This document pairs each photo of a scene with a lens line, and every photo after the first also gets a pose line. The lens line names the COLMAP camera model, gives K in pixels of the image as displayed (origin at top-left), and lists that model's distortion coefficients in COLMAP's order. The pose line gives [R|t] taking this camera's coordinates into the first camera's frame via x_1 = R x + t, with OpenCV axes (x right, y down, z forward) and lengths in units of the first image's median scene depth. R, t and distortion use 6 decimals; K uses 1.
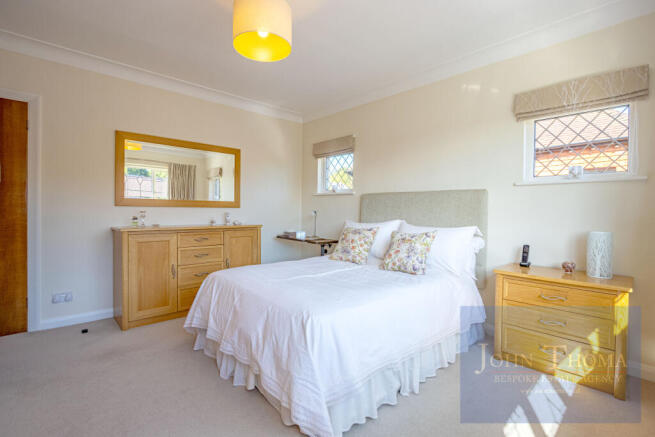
lens RADIAL K [[301.2, 0, 311.3], [0, 301.2, 216.2], [0, 0, 1]] dist [-0.000289, 0.000030]
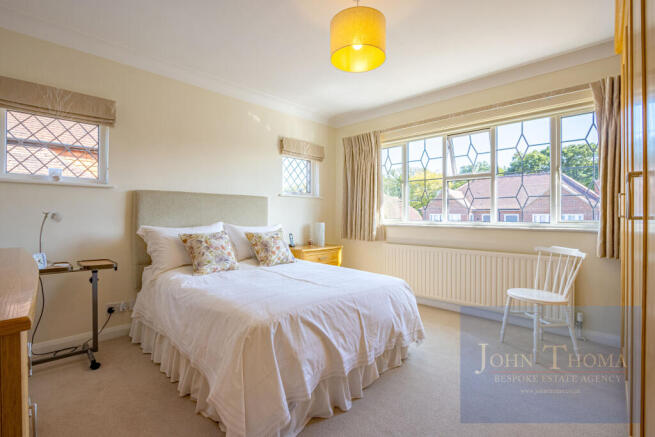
lens RADIAL K [[301.2, 0, 309.0], [0, 301.2, 213.6], [0, 0, 1]] dist [-0.000289, 0.000030]
pose [[-0.015397, -0.003430, 0.999876, -0.782453], [0.017921, 0.999833, 0.003705, -0.013383], [-0.999721, 0.017976, -0.015333, 0.805883]]
